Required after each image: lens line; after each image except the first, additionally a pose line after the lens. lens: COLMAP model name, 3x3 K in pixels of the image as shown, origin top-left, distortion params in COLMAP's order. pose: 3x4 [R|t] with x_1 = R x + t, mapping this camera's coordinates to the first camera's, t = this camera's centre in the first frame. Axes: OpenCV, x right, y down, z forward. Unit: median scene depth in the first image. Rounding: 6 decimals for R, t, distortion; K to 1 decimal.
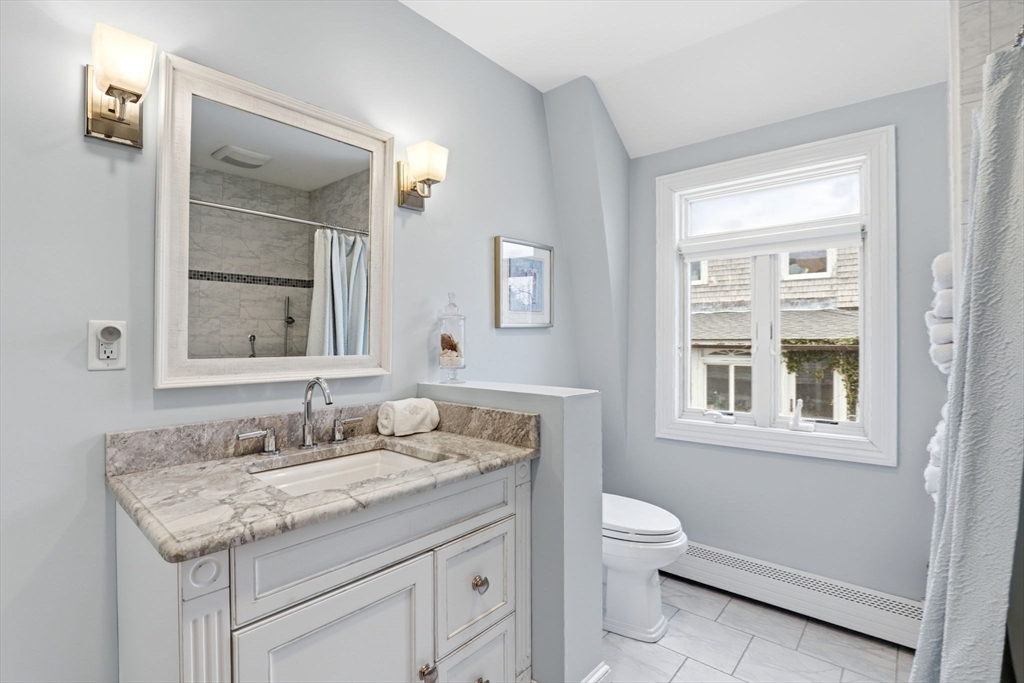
lens RADIAL K [[473.6, 0, 512.0], [0, 473.6, 341.5], [0, 0, 1]] dist [-0.032455, 0.001054]
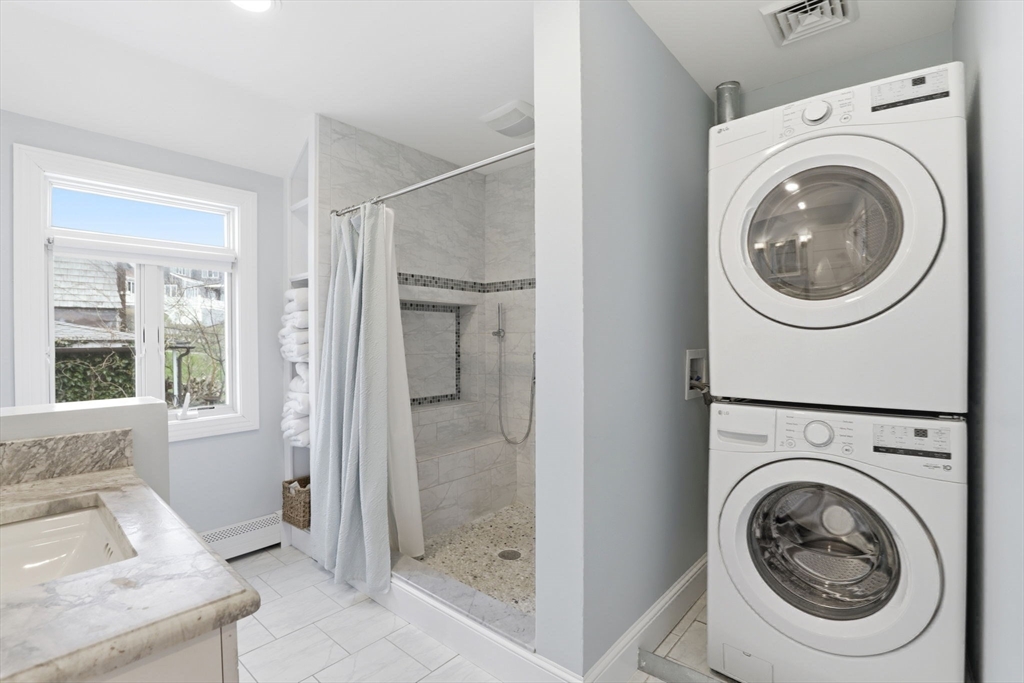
lens RADIAL K [[473.6, 0, 512.0], [0, 473.6, 341.5], [0, 0, 1]] dist [-0.032455, 0.001054]
pose [[-0.013533, -0.006576, 0.999887, -0.786541], [0.005198, 0.999964, 0.006647, -0.012861], [-0.999895, 0.005287, -0.013499, 0.258633]]
